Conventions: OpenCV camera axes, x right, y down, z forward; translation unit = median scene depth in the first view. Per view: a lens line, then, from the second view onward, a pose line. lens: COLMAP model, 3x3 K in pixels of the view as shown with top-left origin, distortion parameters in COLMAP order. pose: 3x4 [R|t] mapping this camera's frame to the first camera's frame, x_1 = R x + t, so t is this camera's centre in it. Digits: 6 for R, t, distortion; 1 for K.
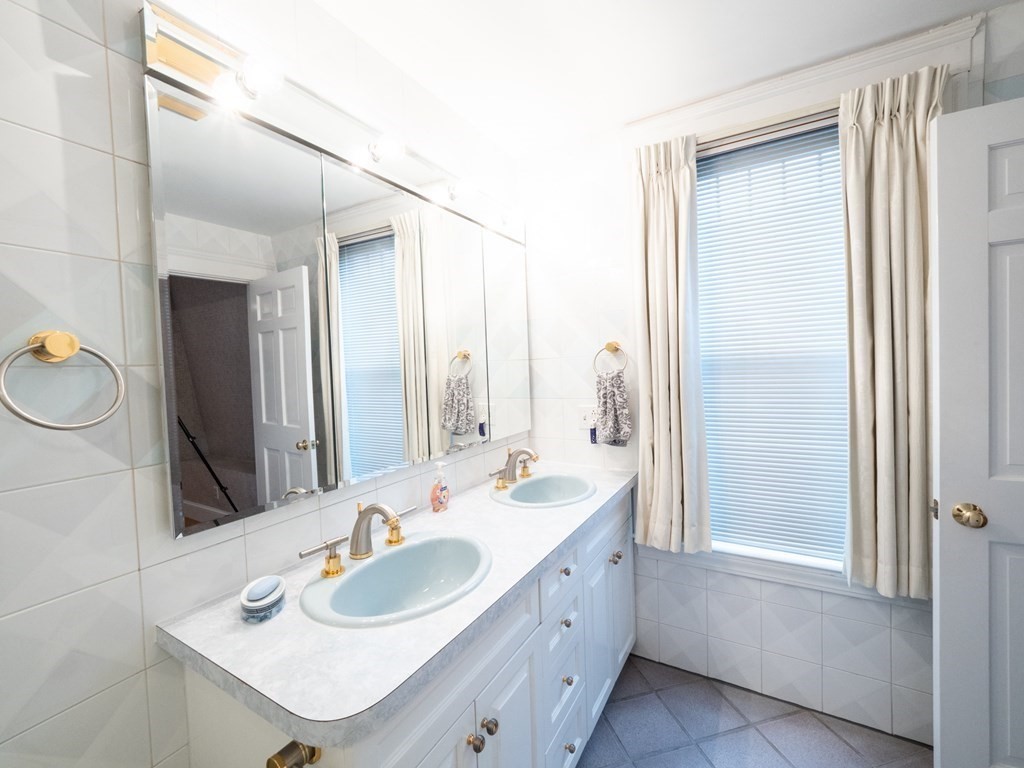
lens RADIAL K [[430.2, 0, 514.5], [0, 430.2, 378.2], [0, 0, 1]] dist [-0.010094, -0.000337]
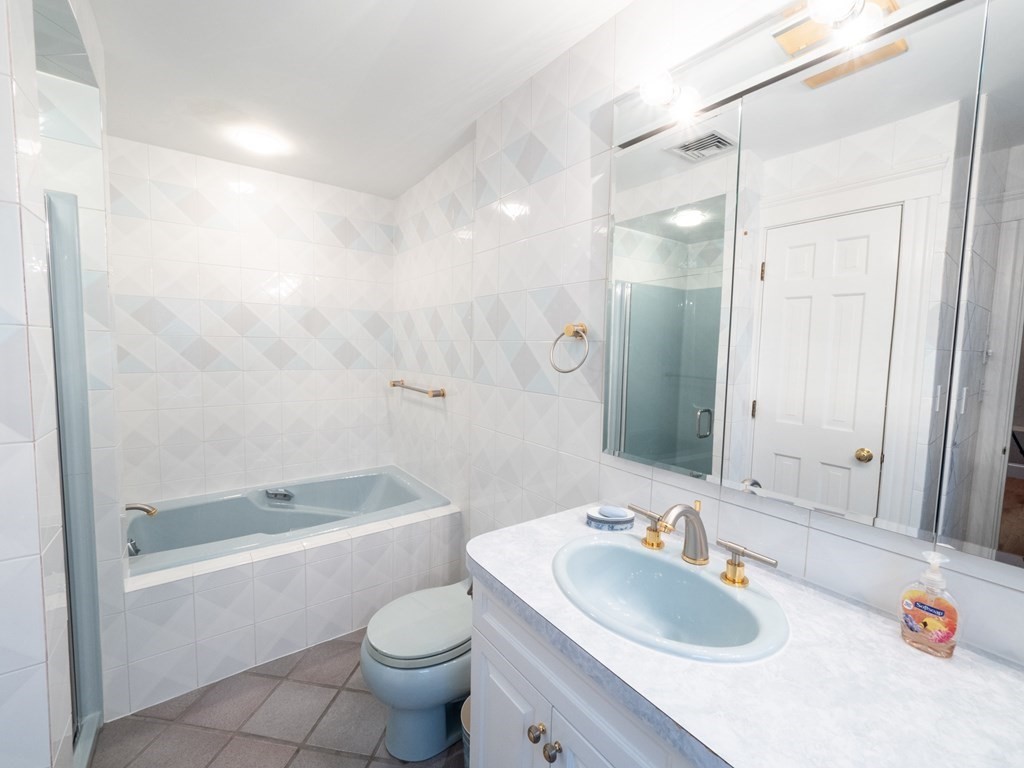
lens RADIAL K [[433.1, 0, 511.3], [0, 433.1, 381.8], [0, 0, 1]] dist [0.001108, 0.000019]
pose [[-0.394922, 0.090575, -0.914239, 0.730220], [-0.047270, 0.991807, 0.118679, -0.050627], [0.917498, 0.090085, -0.387405, 1.217982]]
